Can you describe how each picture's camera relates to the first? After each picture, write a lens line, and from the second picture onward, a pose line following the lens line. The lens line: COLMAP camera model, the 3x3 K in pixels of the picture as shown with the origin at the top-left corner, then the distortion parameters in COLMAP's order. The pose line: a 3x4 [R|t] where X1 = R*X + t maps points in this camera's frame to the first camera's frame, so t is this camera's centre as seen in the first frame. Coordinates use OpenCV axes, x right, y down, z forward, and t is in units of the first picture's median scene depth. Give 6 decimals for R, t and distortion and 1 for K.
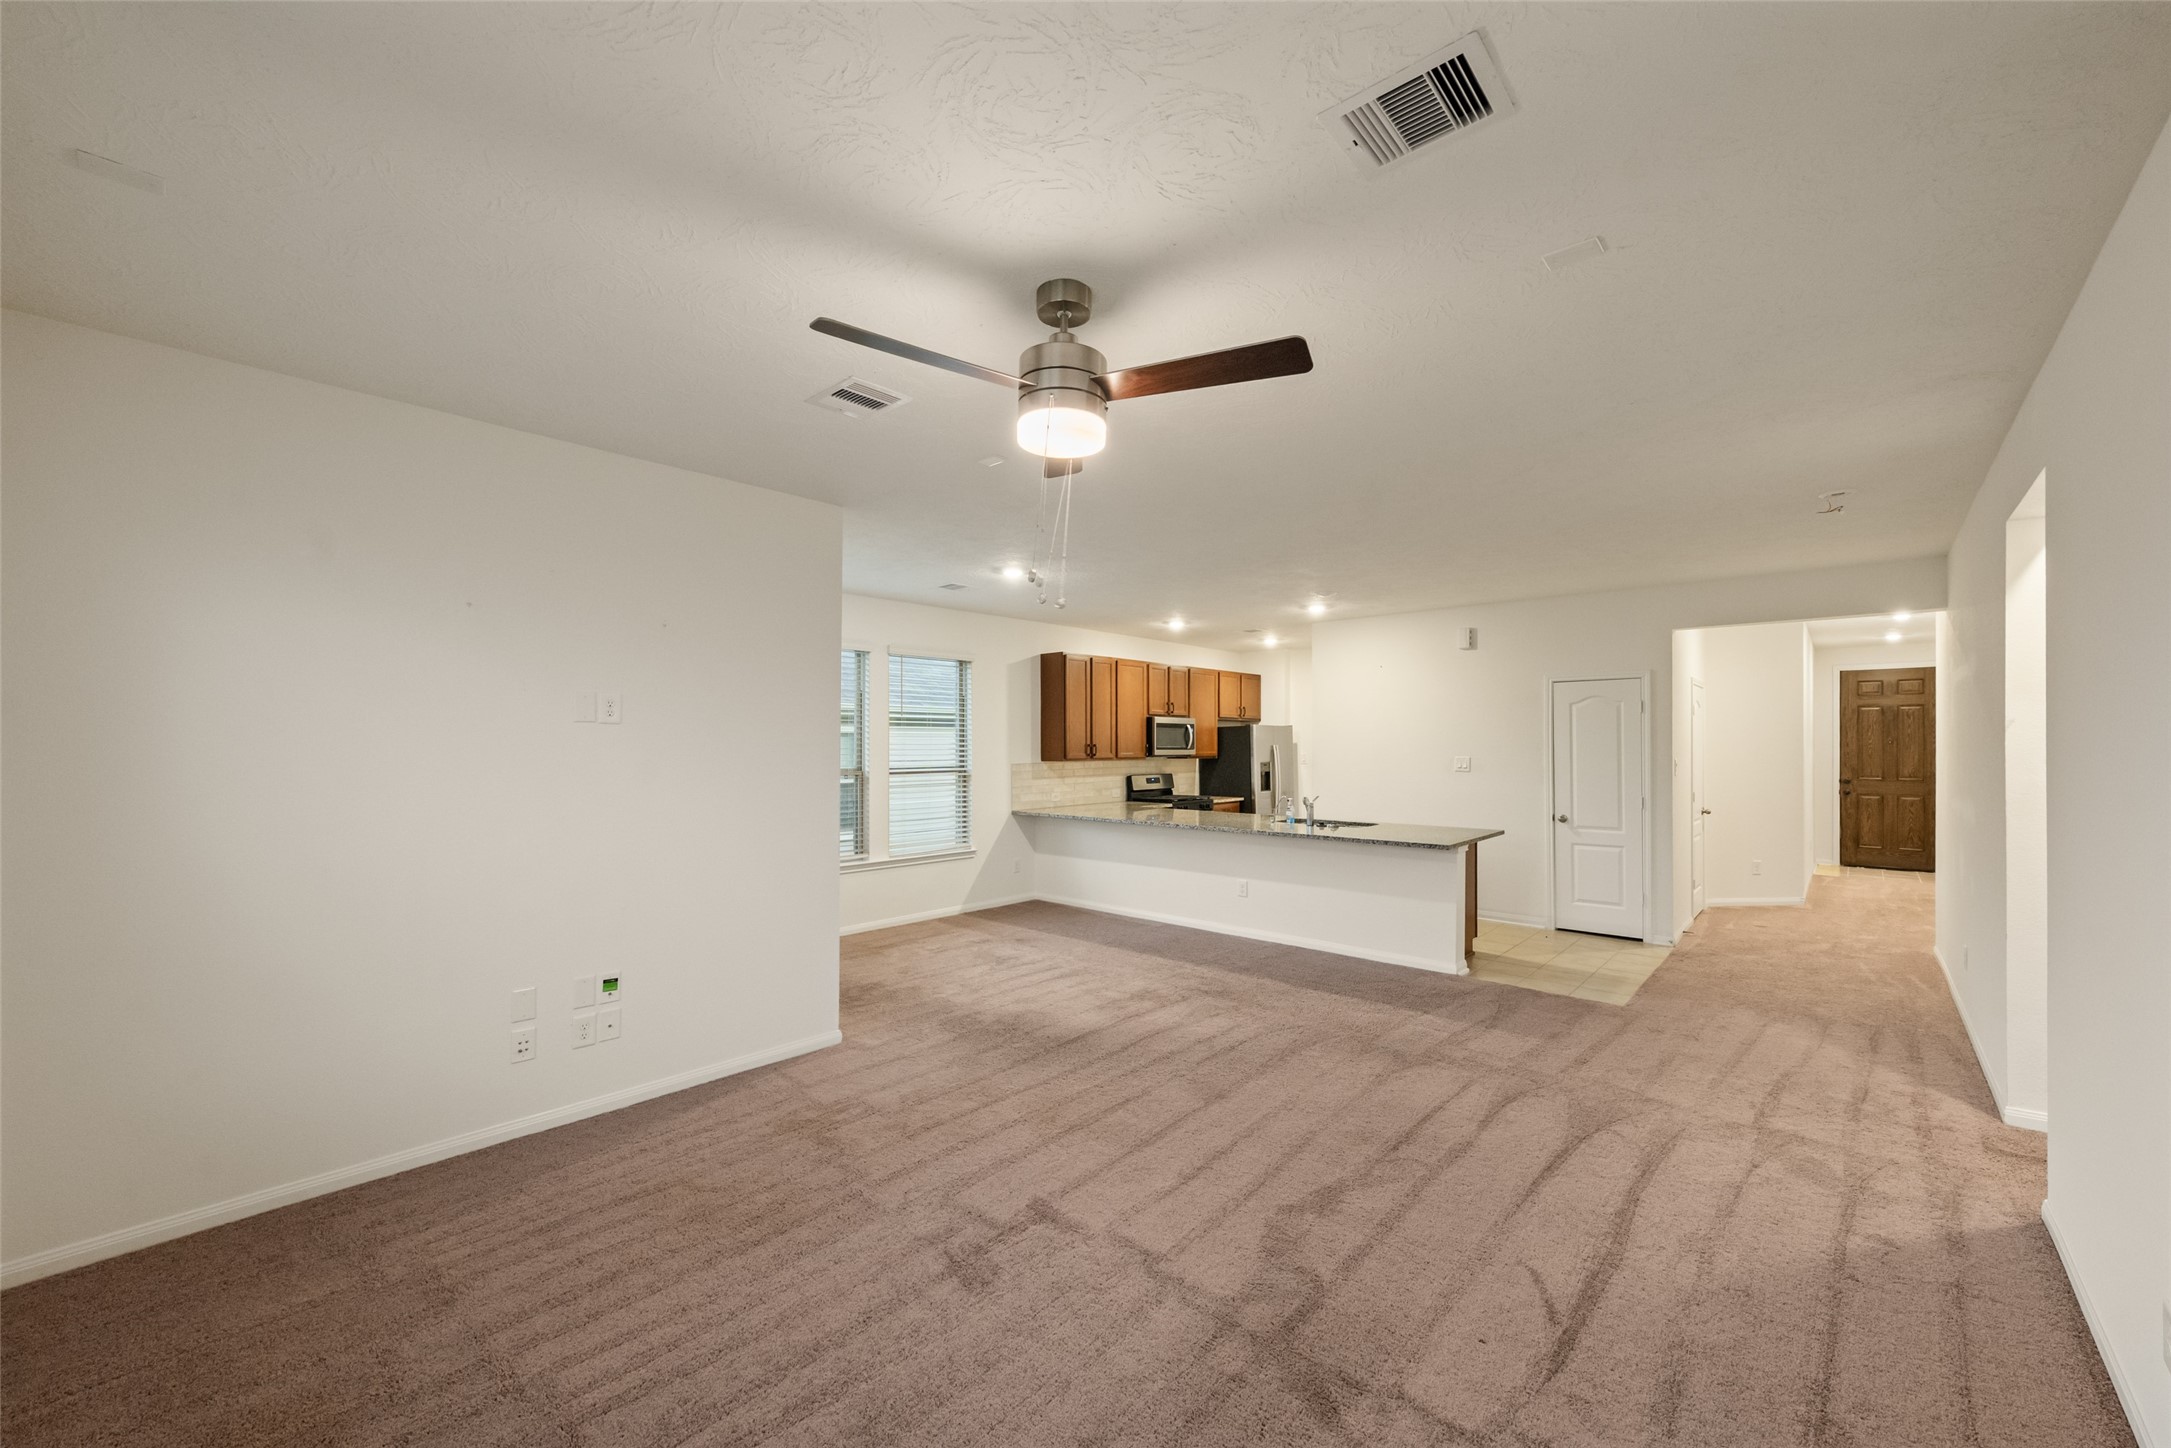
lens RADIAL K [[822.4, 0, 1082.9], [0, 822.4, 752.3], [0, 0, 1]] dist [0.000177, 0.000093]
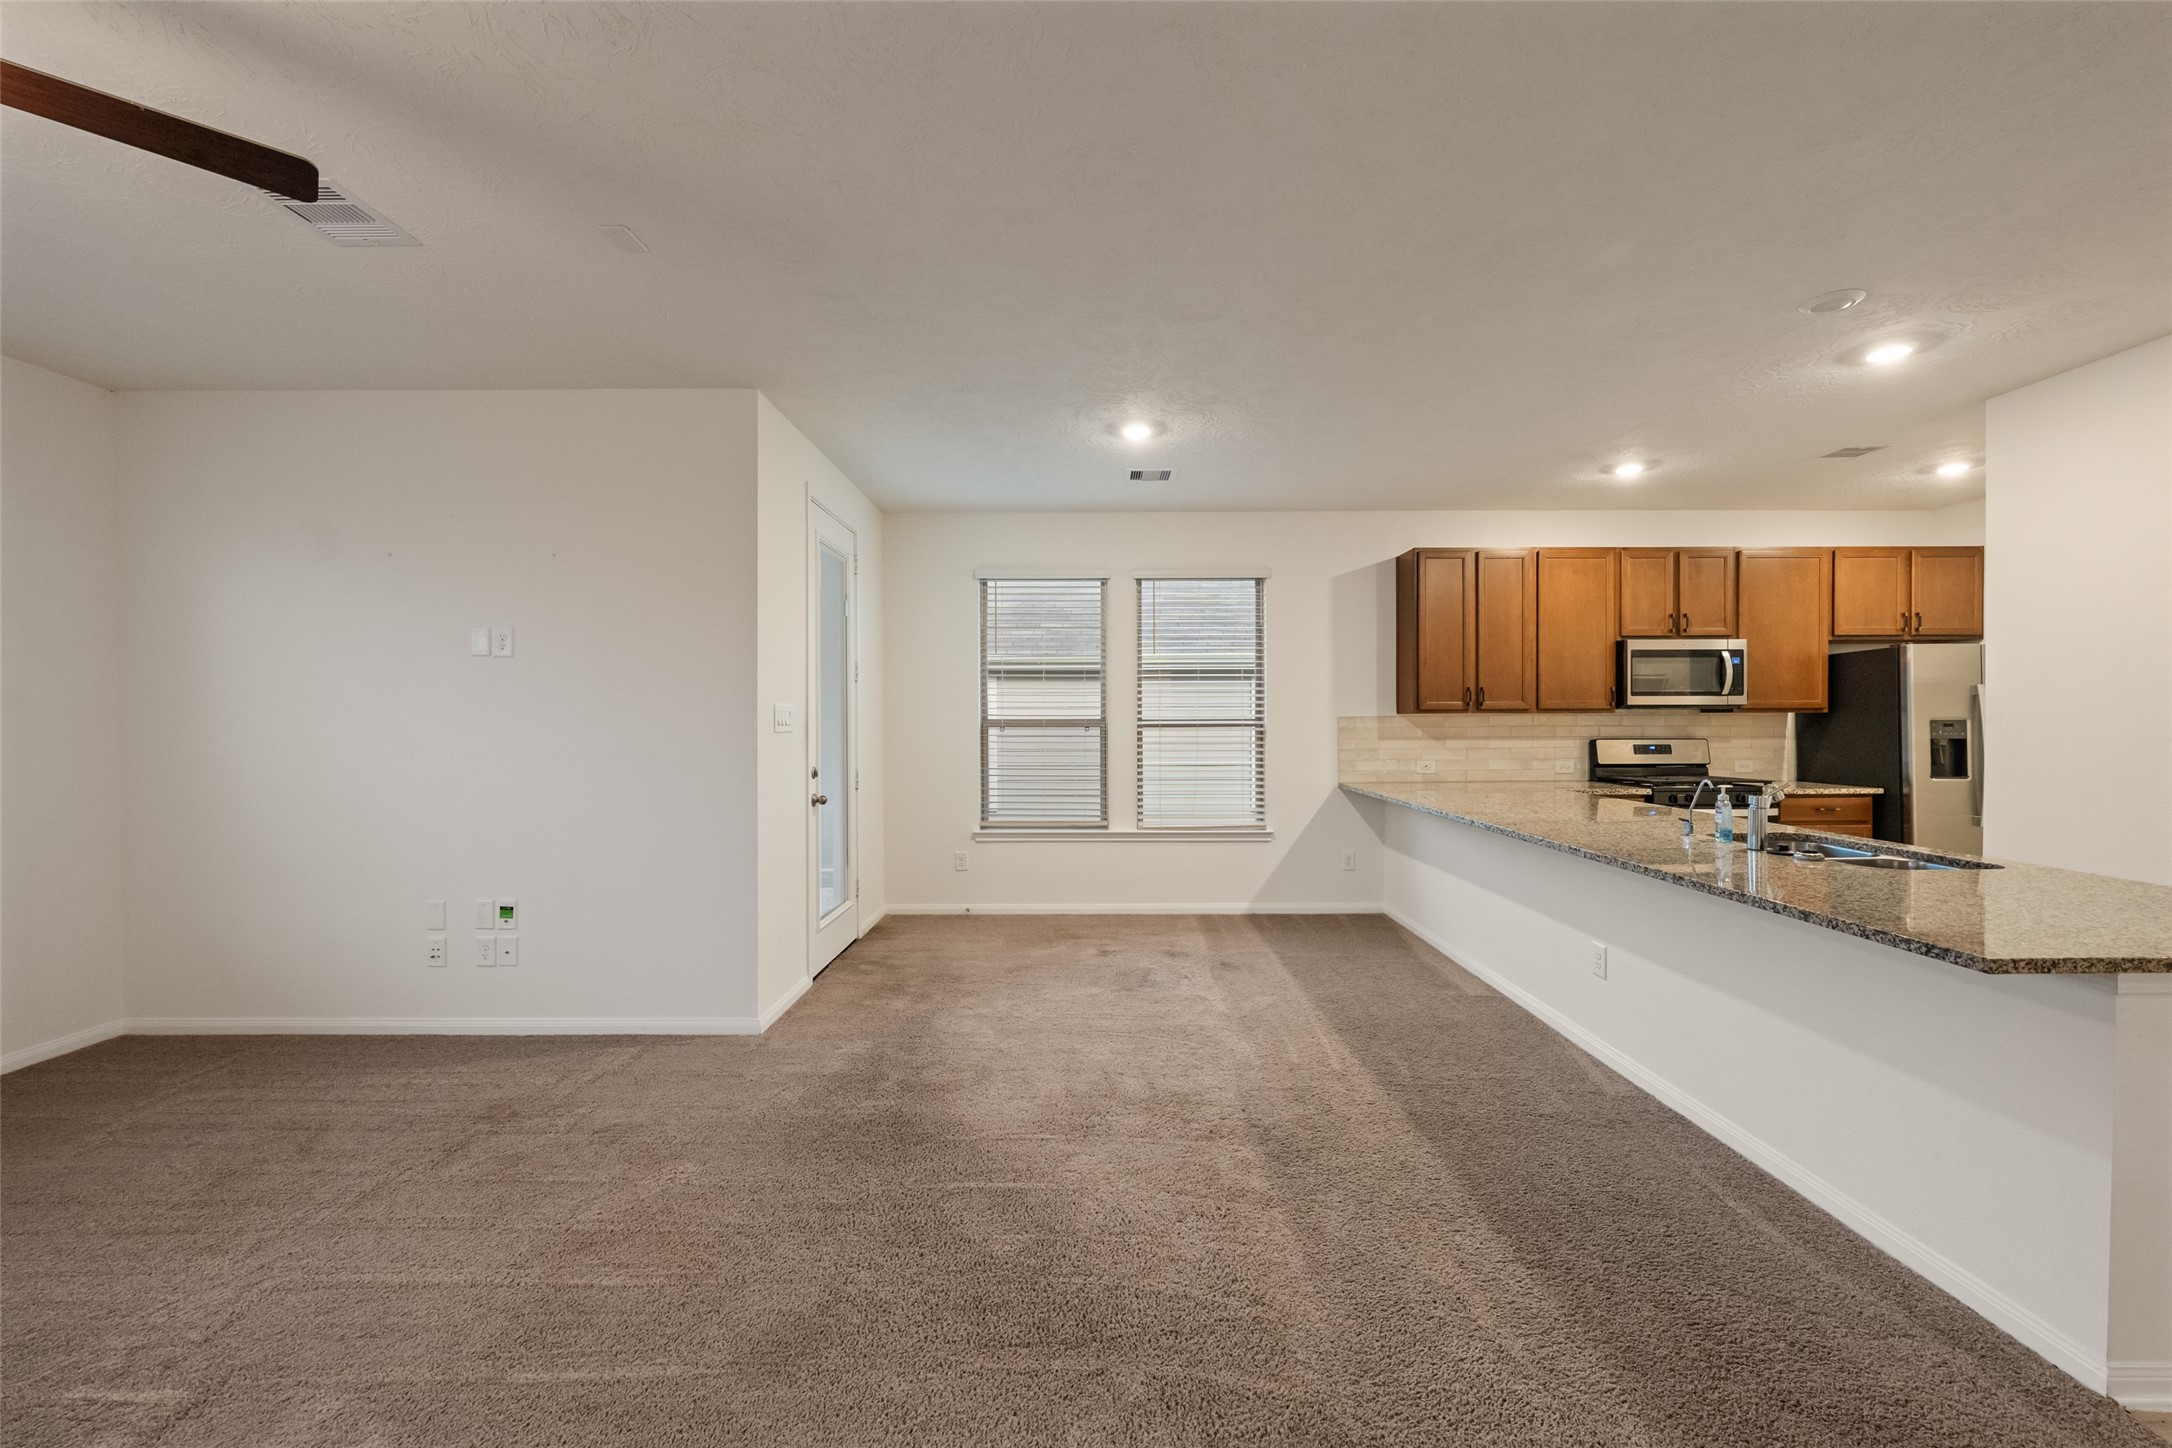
lens RADIAL K [[822.3, 0, 1086.0], [0, 822.3, 724.0], [0, 0, 1]] dist [-0.001597, 0.000302]
pose [[0.680668, 0.007404, -0.732554, 0.284054], [-0.003847, 0.999971, 0.006532, 0.016513], [0.732582, -0.001628, 0.680677, 0.355511]]
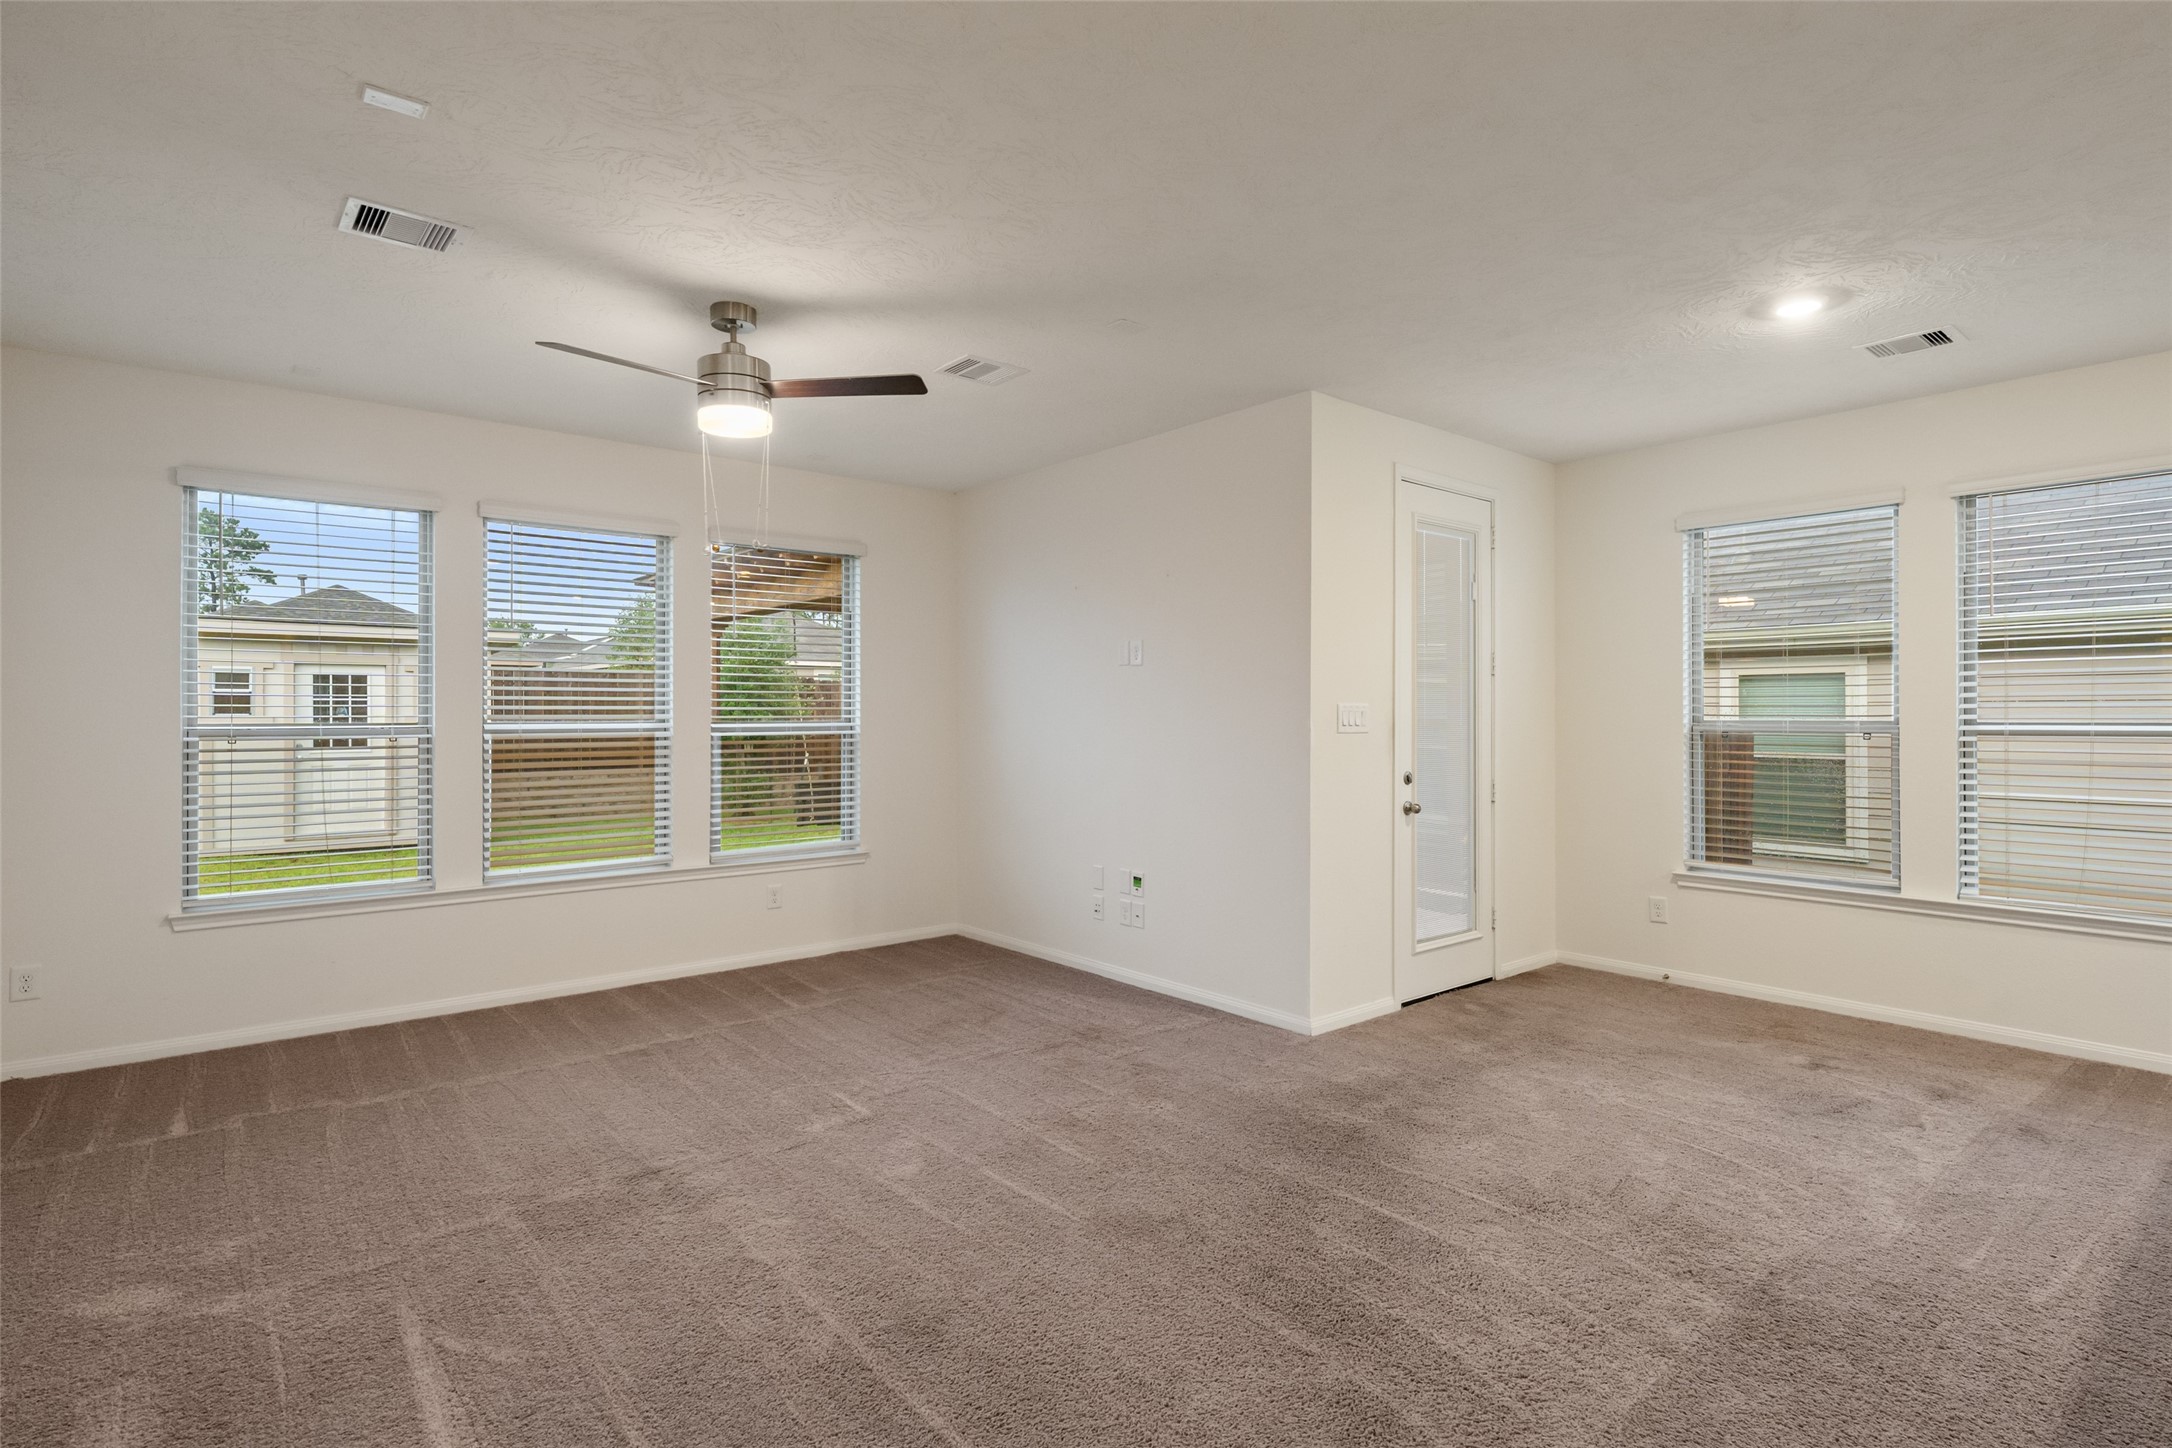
lens RADIAL K [[1061.6, 0, 1086.0], [0, 1061.6, 724.0], [0, 0, 1]] dist [0.001612, 0.000376]
pose [[-0.119609, 0.010498, -0.992766, 0.417676], [-0.006786, 0.999912, 0.011391, 0.014376], [0.992798, 0.008099, -0.119527, 0.473840]]
